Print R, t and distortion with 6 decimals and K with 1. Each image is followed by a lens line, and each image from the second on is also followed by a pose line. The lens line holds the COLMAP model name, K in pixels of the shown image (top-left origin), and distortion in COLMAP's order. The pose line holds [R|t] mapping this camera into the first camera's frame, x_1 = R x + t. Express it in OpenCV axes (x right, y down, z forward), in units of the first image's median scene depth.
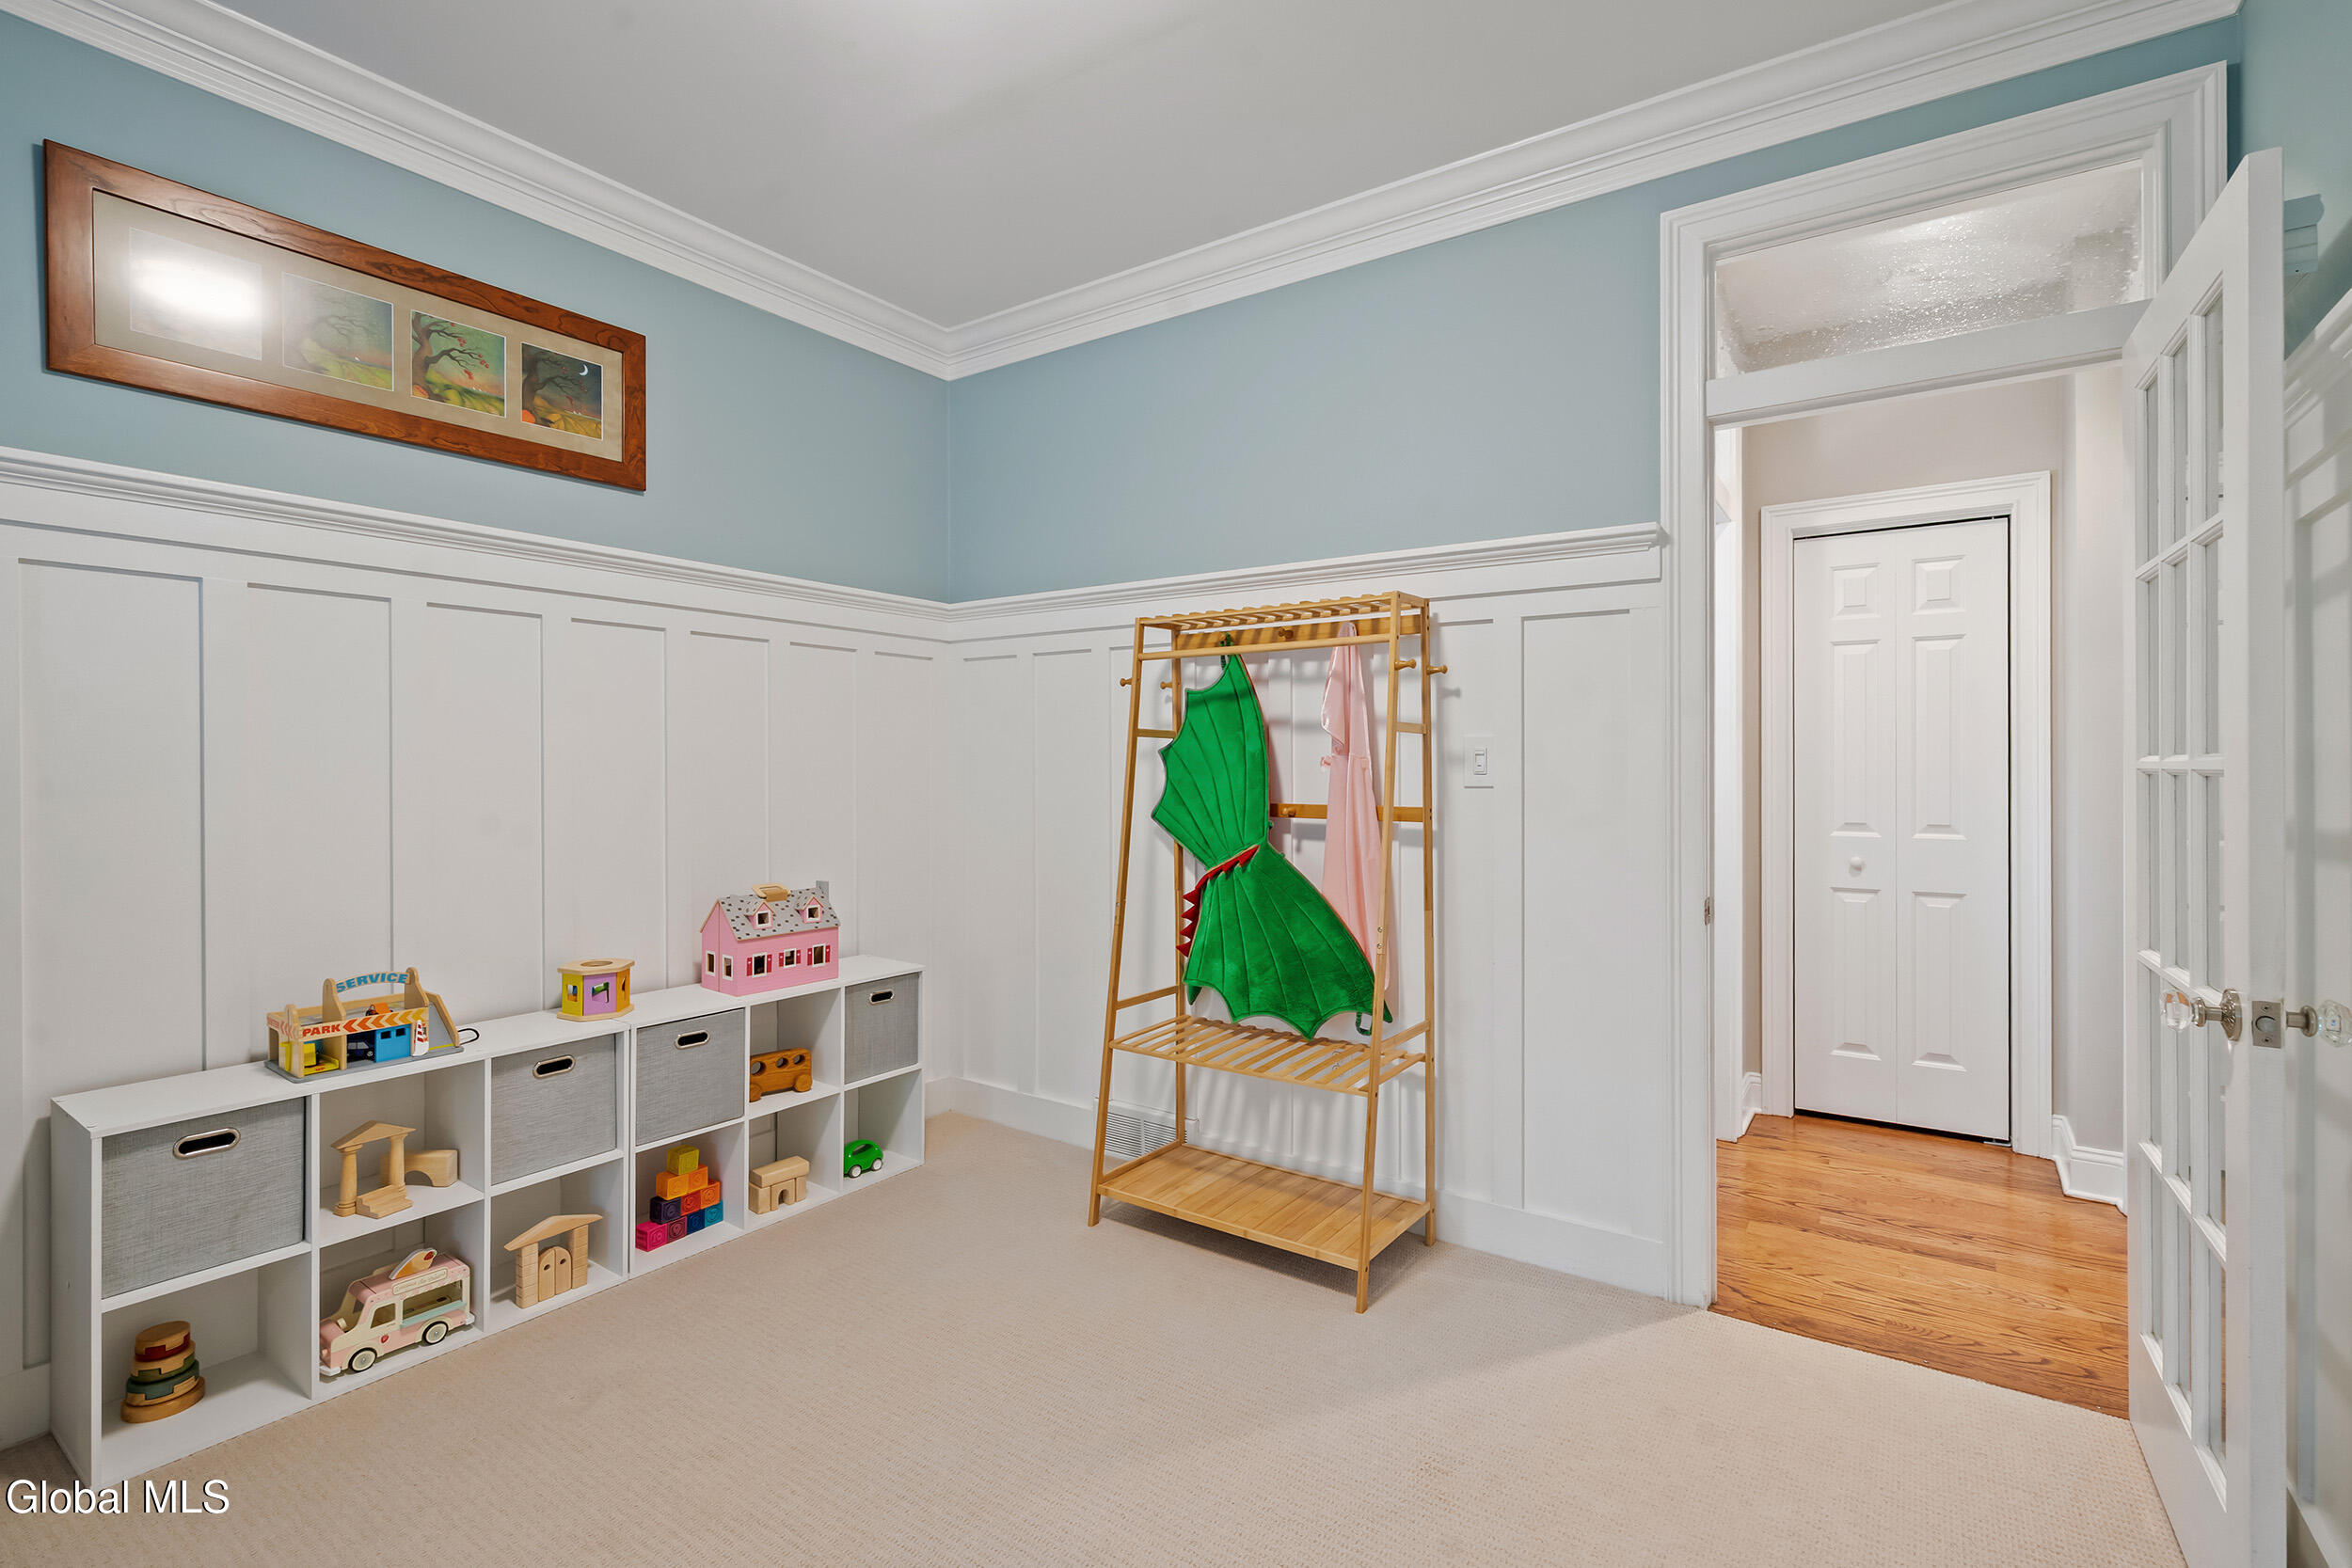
lens RADIAL K [[1051.9, 0, 1167.5], [0, 1051.9, 773.7], [0, 0, 1]] dist [-0.004712, -0.000417]
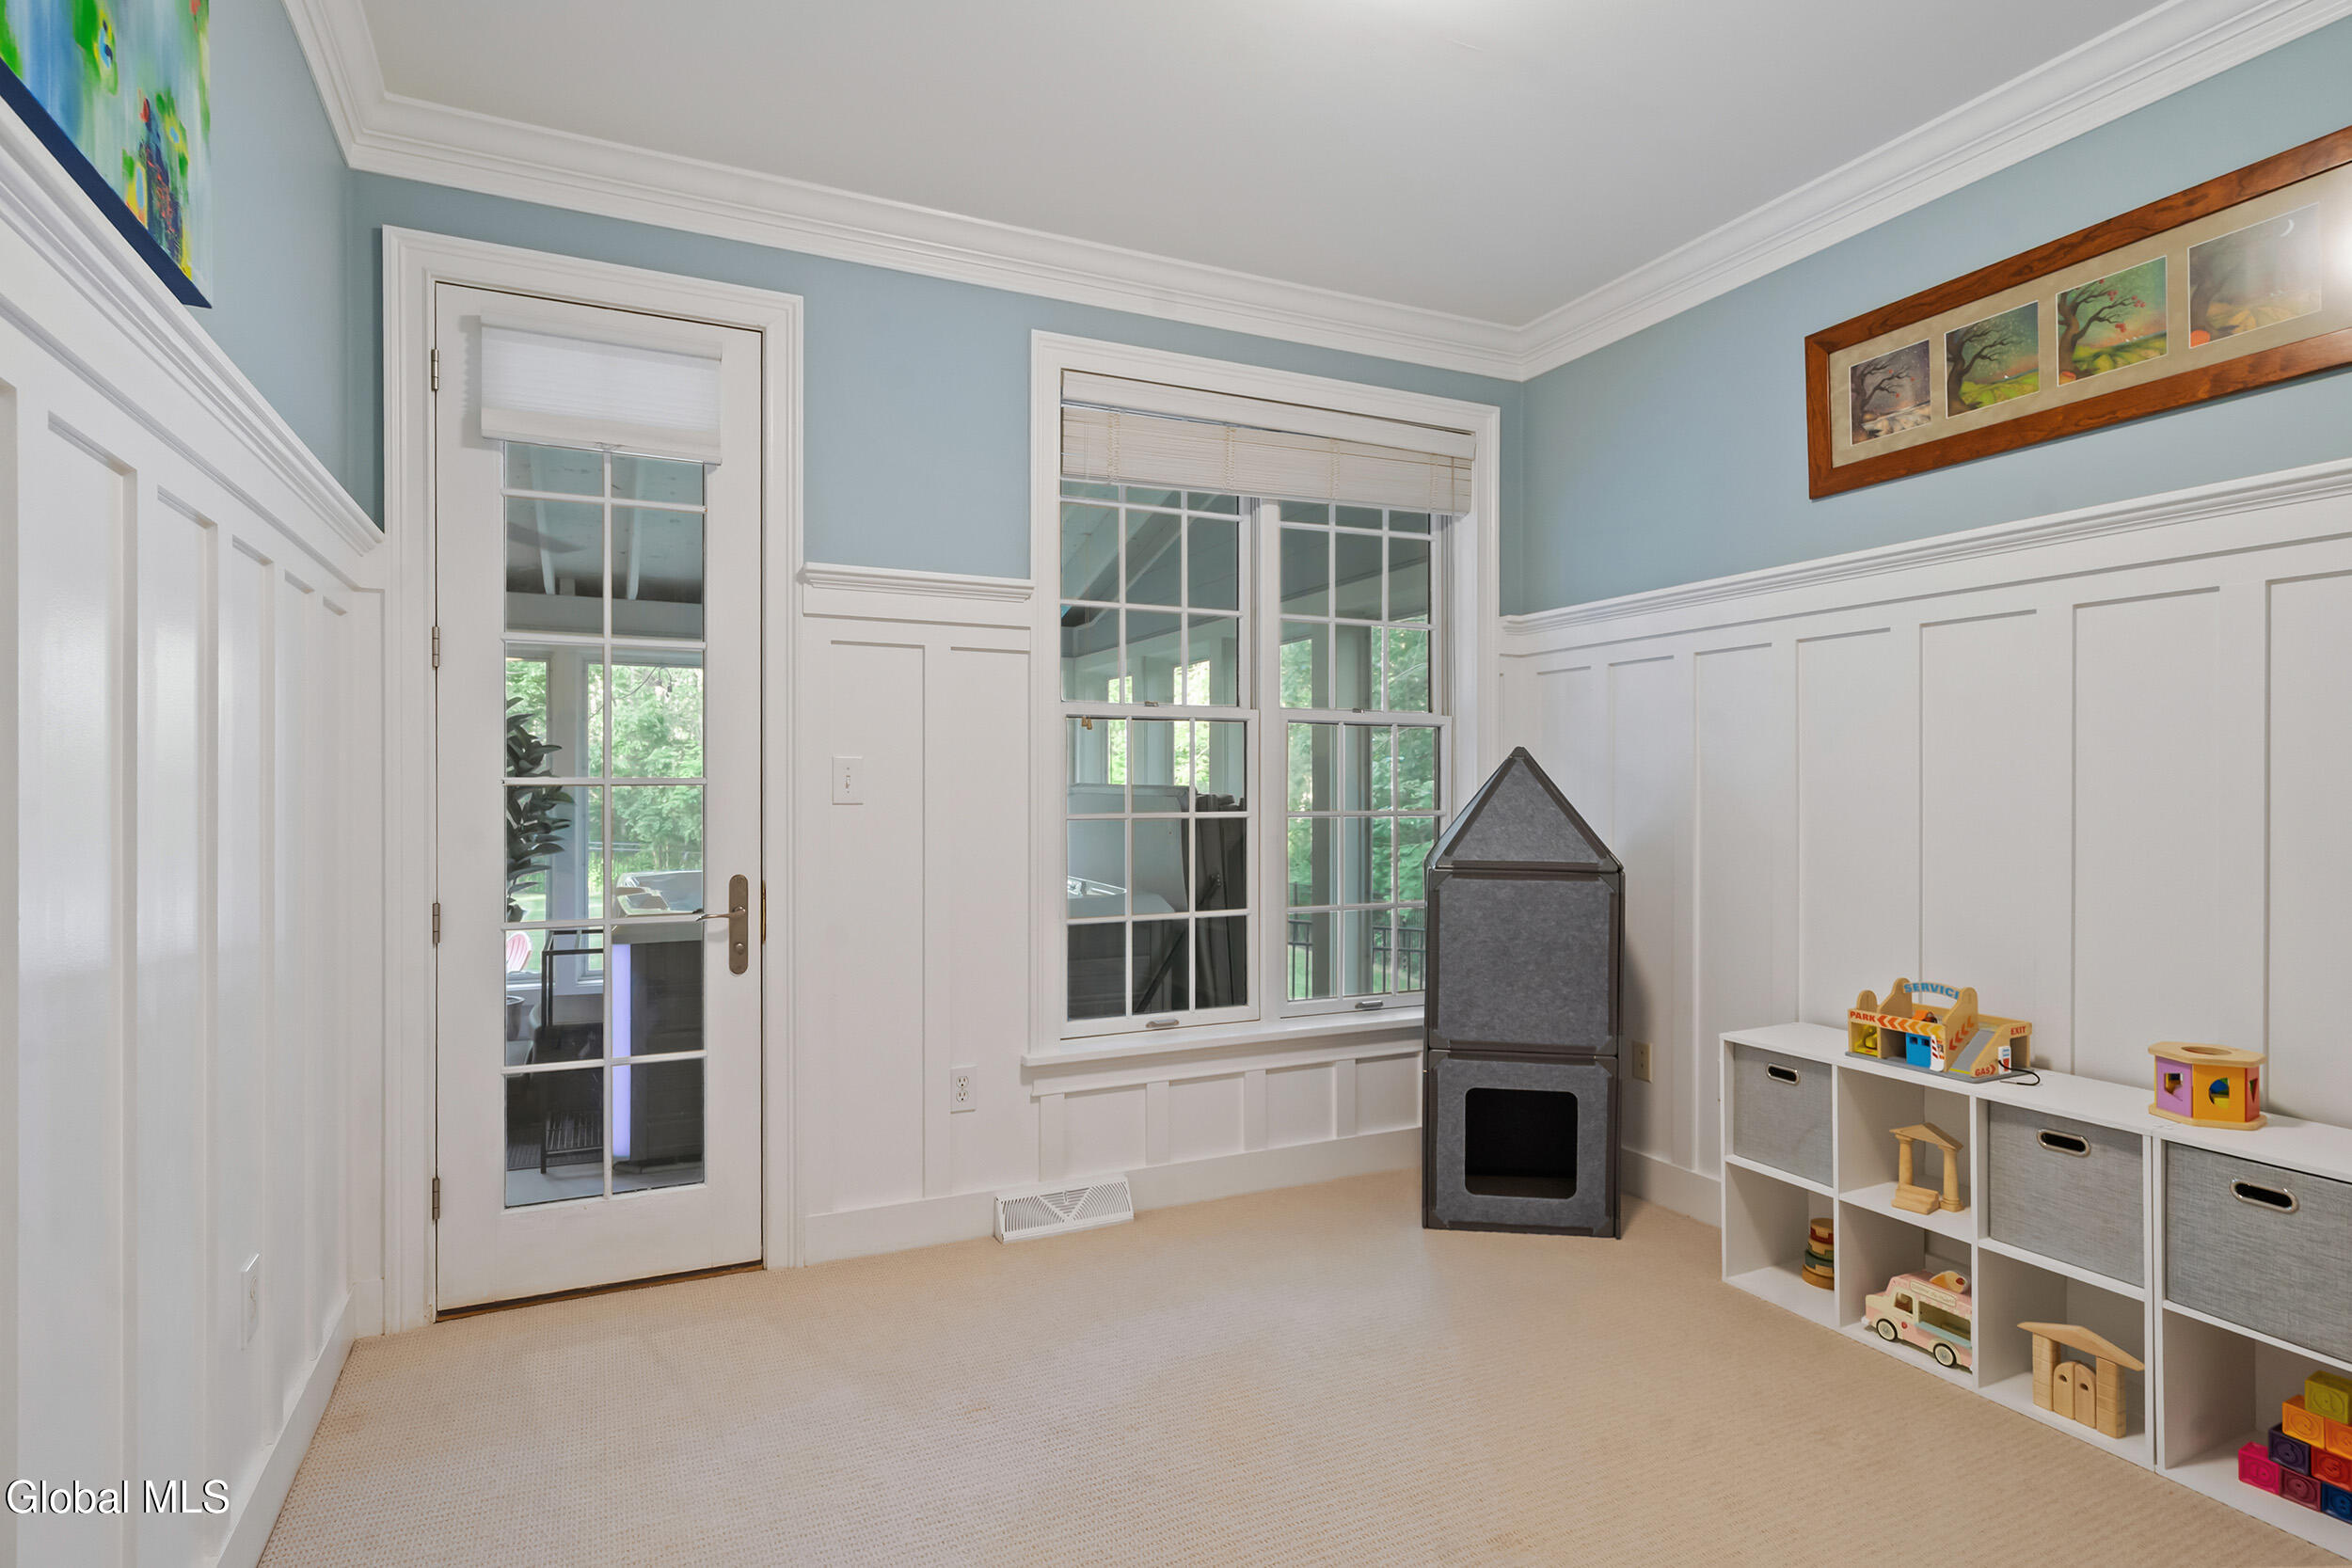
lens RADIAL K [[1224.0, 0, 1170.9], [0, 1224.0, 782.7], [0, 0, 1]] dist [0.001750, 0.000059]
pose [[-0.502076, -0.001484, -0.864822, 0.614711], [-0.002790, 0.999996, -0.000097, -0.006092], [0.864819, 0.002364, -0.502078, 0.865380]]
